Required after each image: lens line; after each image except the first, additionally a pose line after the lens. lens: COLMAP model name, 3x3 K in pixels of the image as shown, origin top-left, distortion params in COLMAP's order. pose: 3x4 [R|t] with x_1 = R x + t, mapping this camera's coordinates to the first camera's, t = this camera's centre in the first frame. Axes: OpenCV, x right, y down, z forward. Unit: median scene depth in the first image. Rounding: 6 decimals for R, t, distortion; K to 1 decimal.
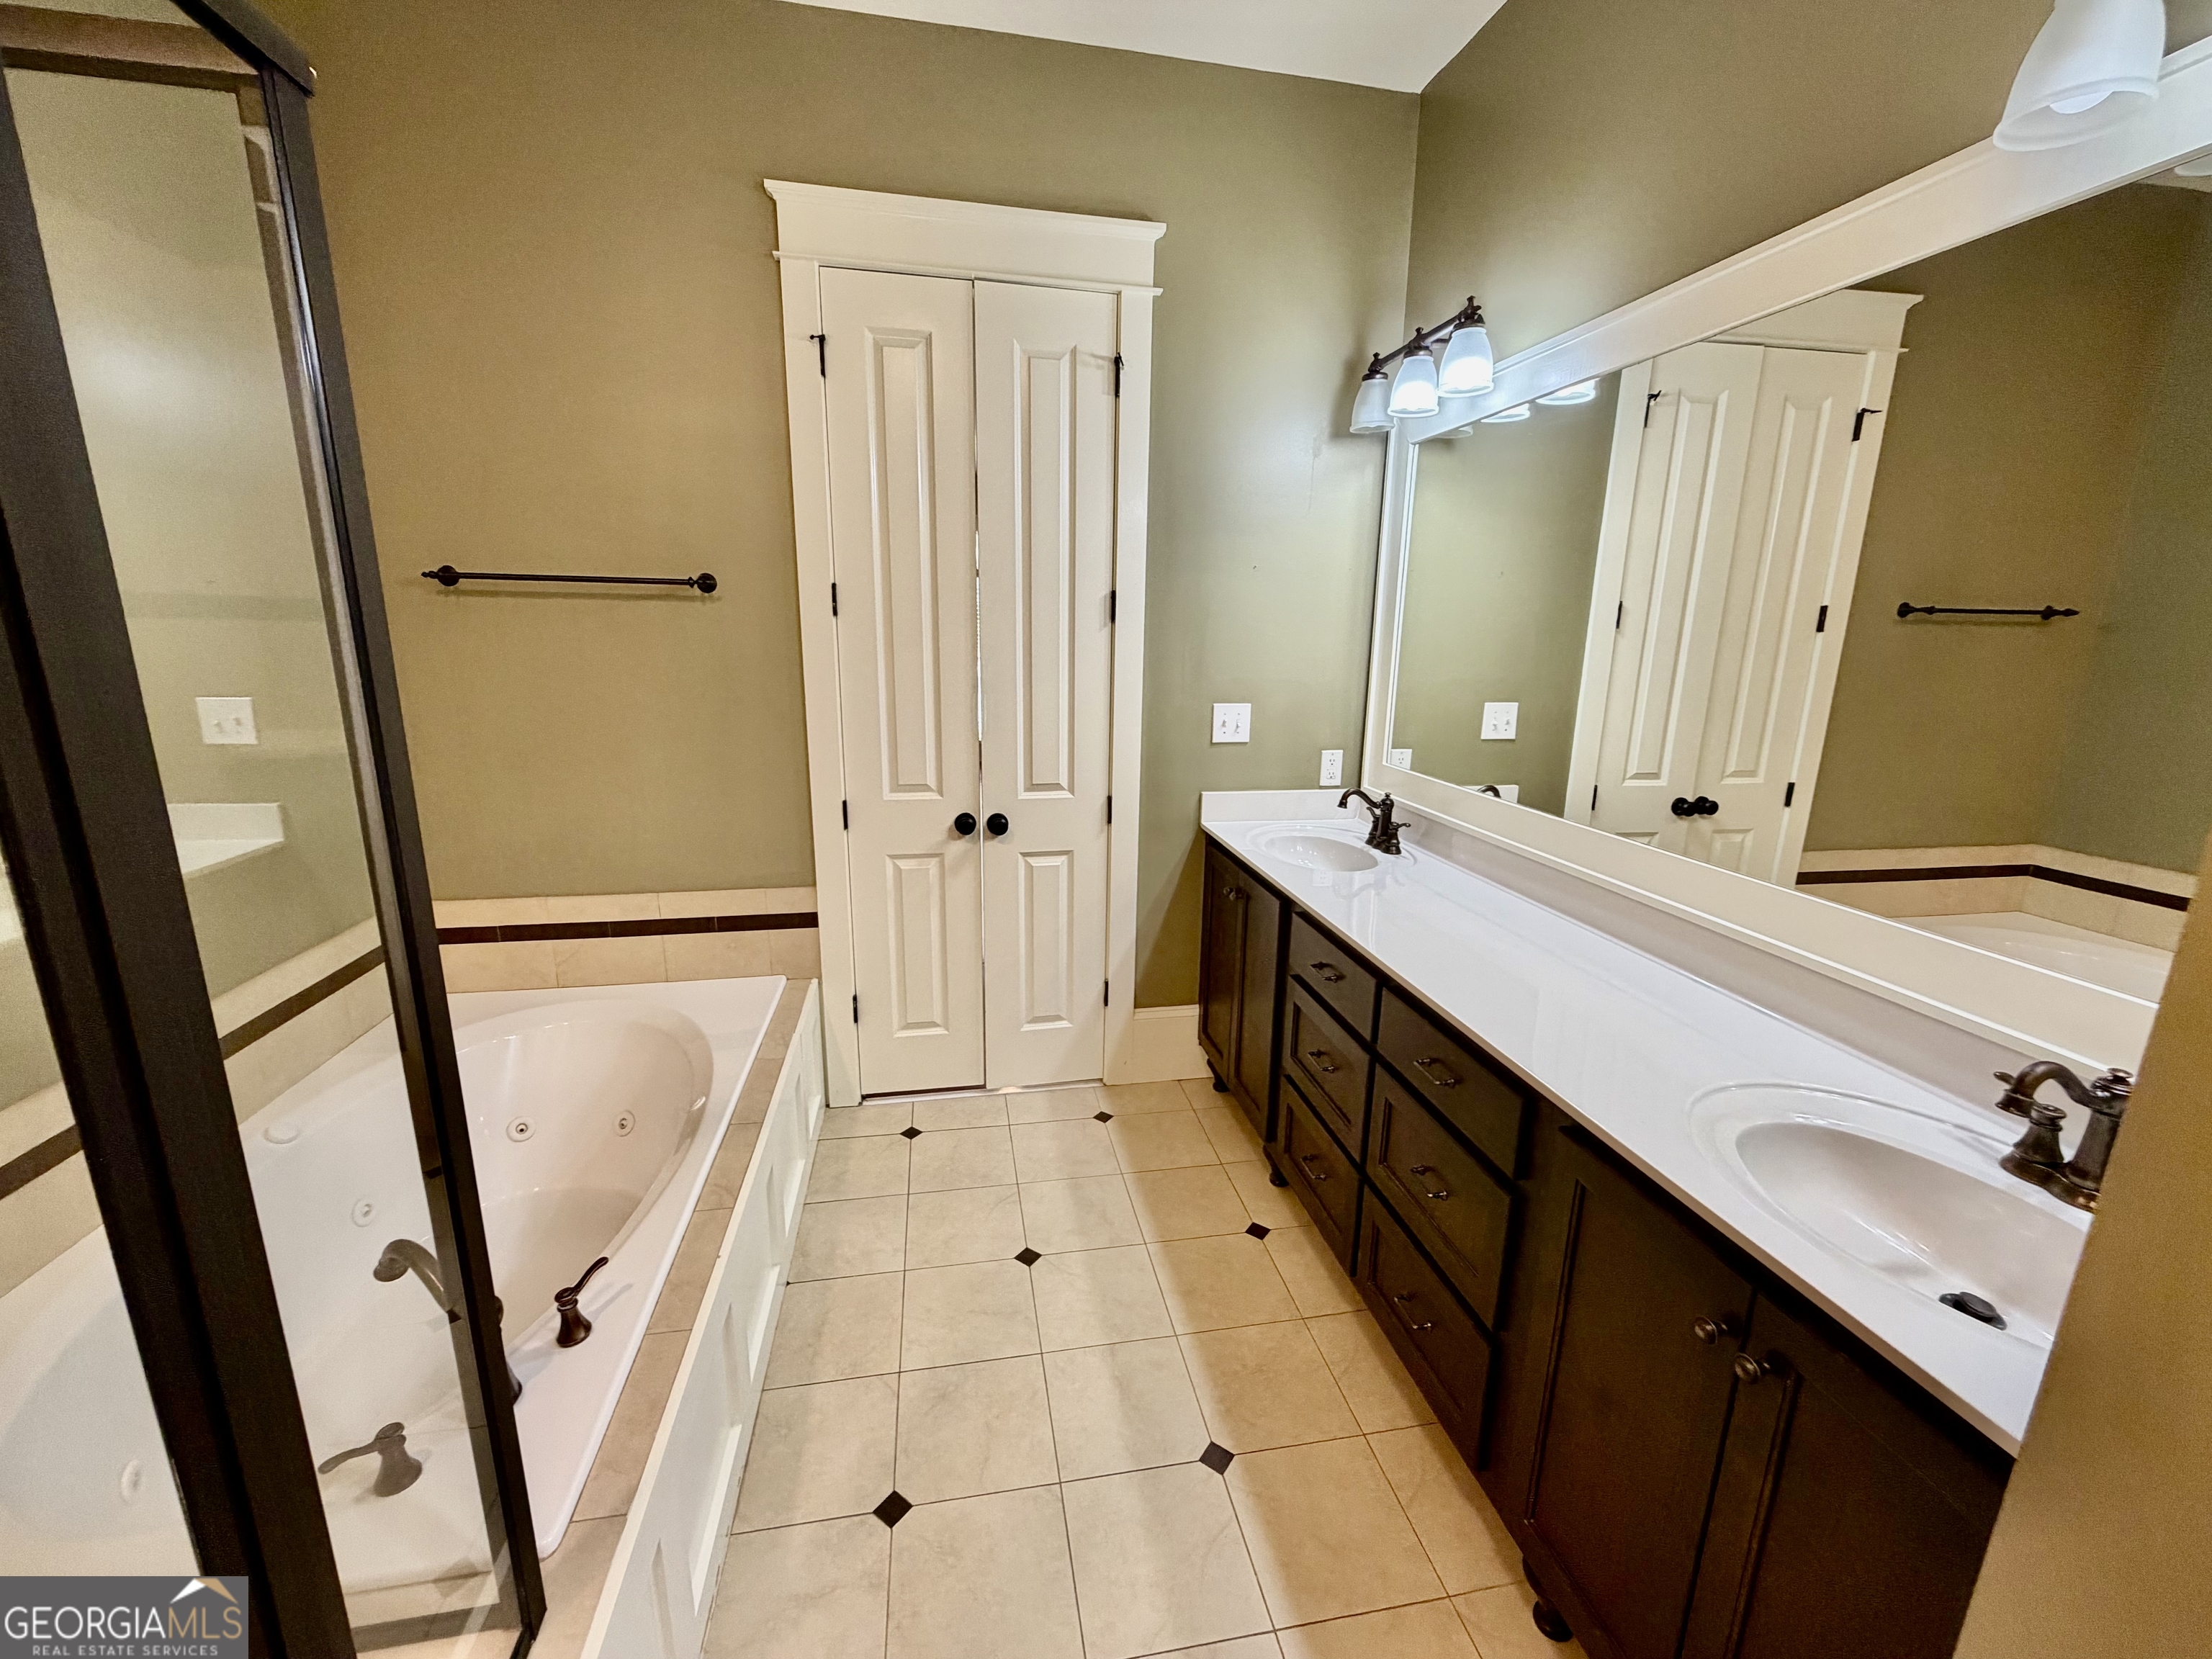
lens RADIAL K [[889.6, 0, 1104.4], [0, 889.6, 826.9], [0, 0, 1]] dist [-0.000112, -0.000002]
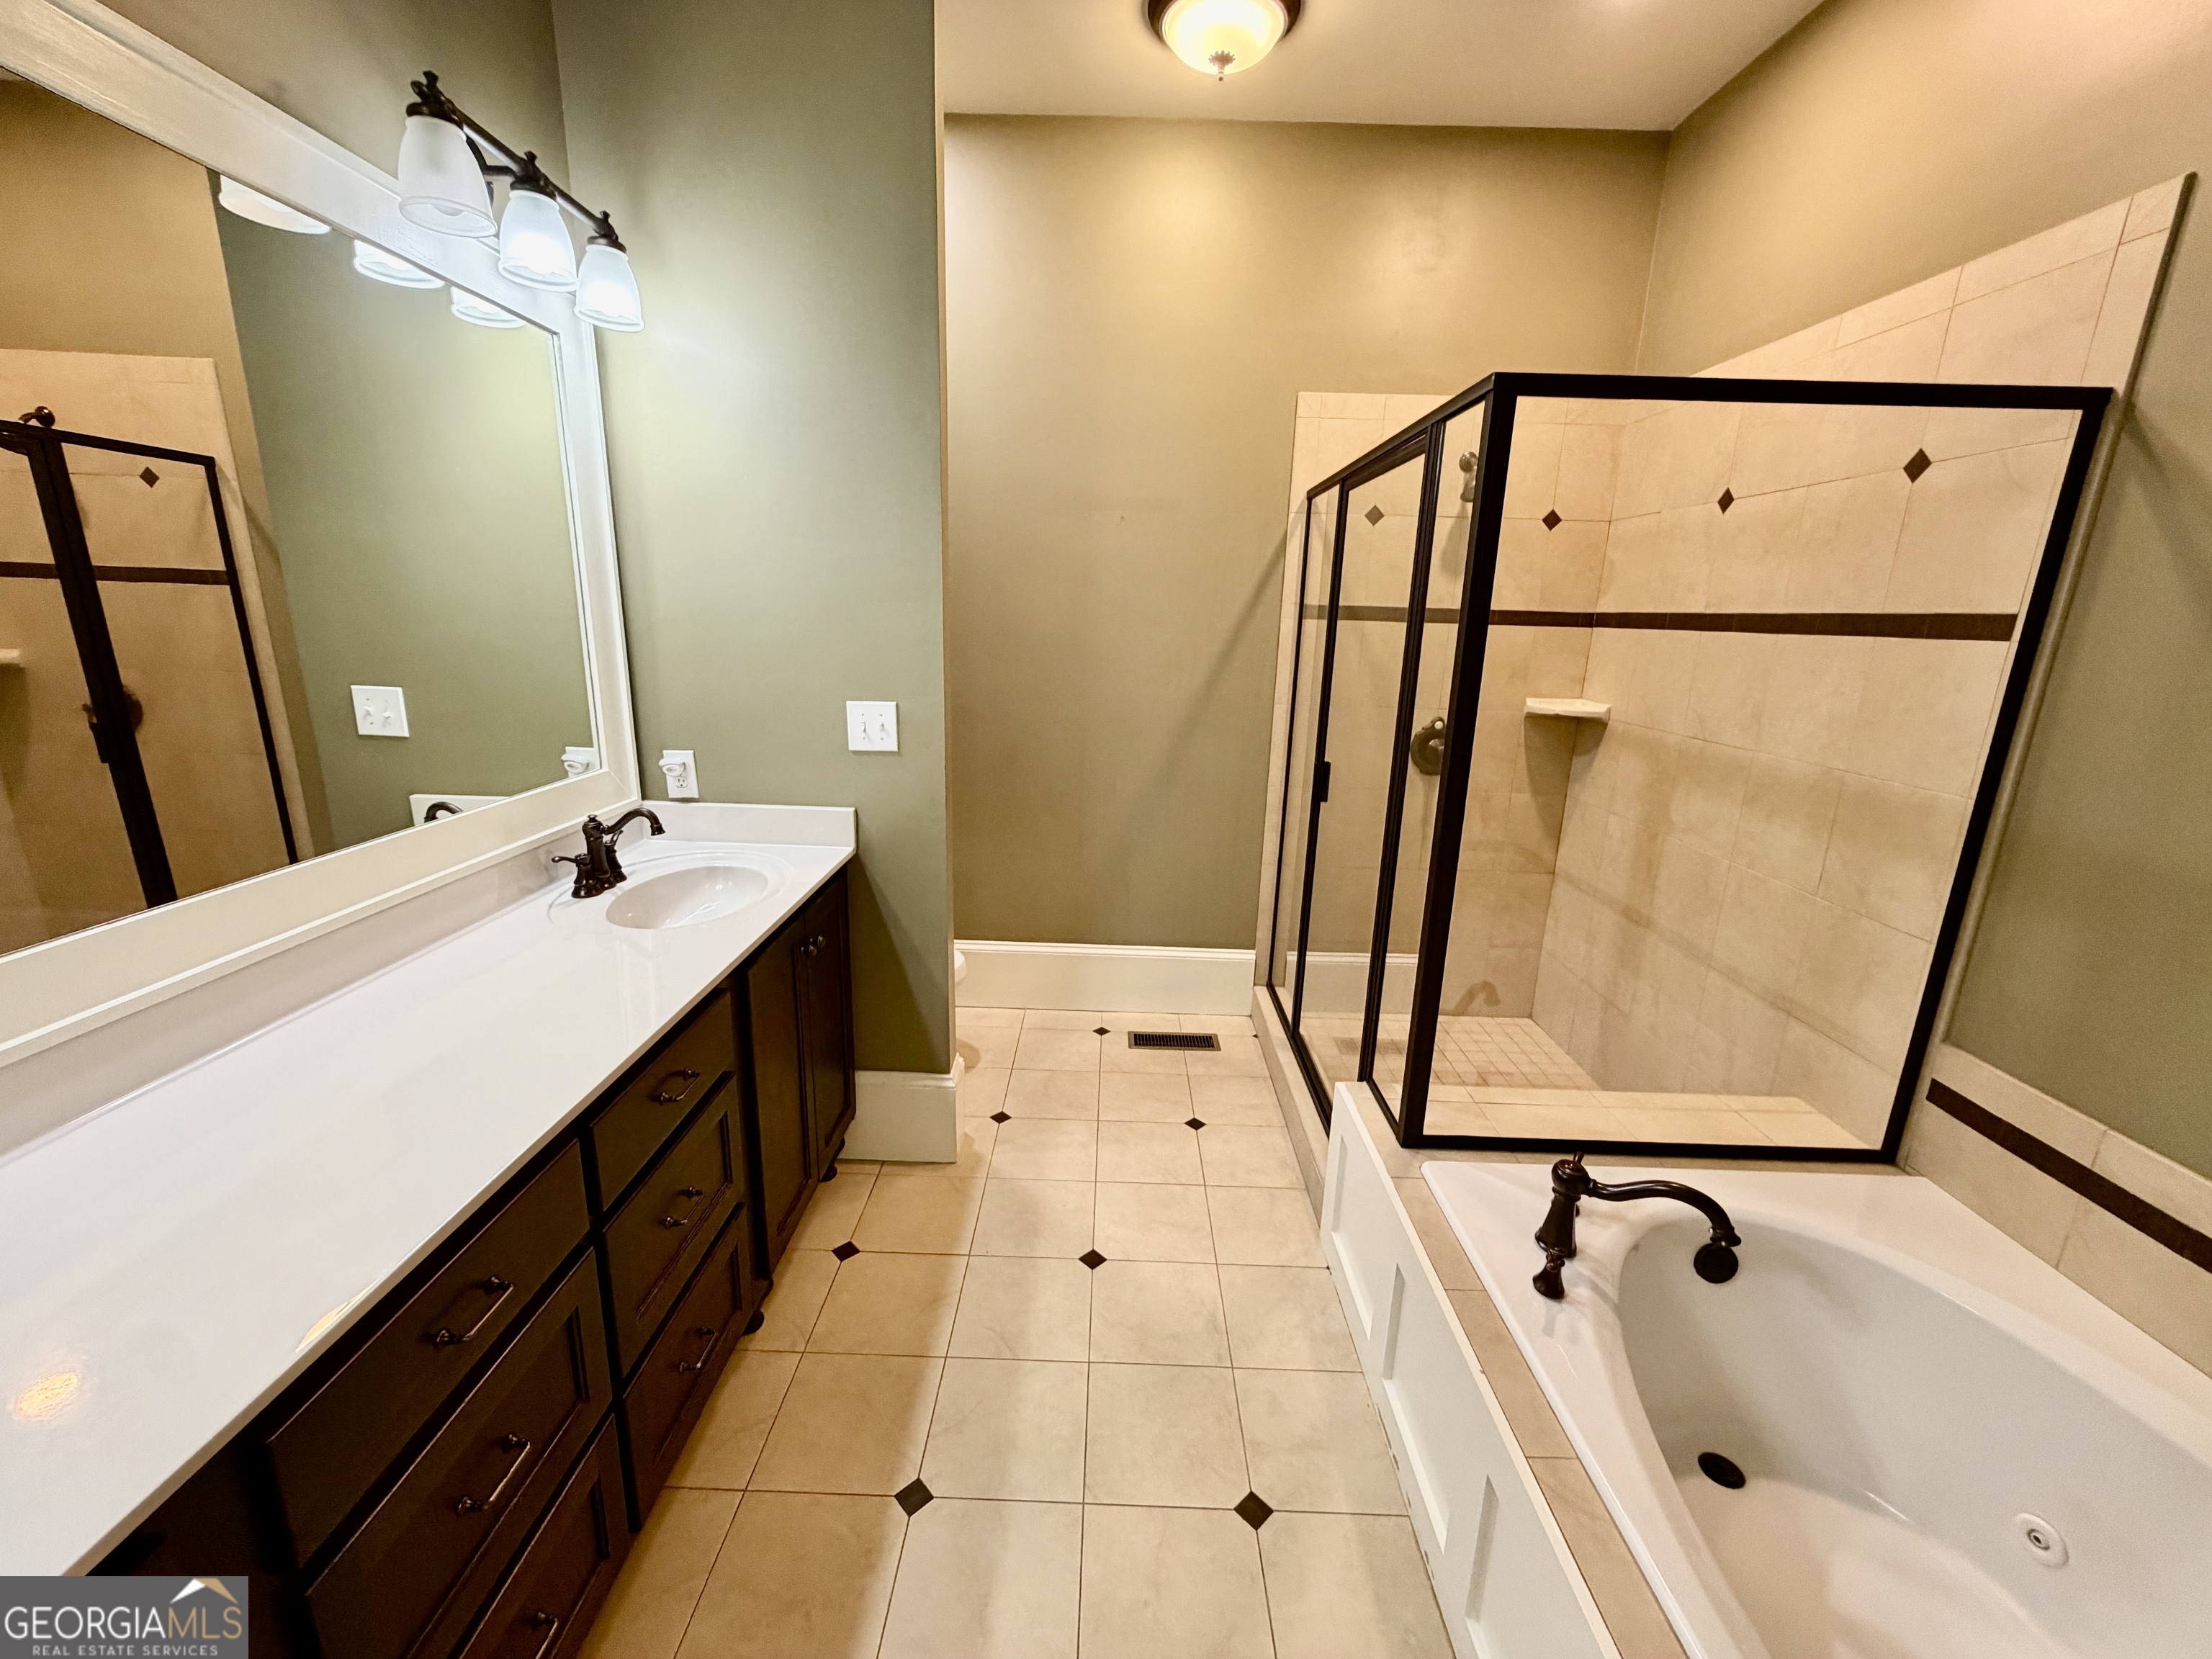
lens RADIAL K [[889.6, 0, 1106.4], [0, 889.6, 832.2], [0, 0, 1]] dist [-0.000112, -0.000002]
pose [[-0.979398, -0.093383, 0.179051, -0.176579], [-0.002178, 0.891491, 0.453032, -0.343590], [-0.201928, 0.443309, -0.873328, 1.506676]]
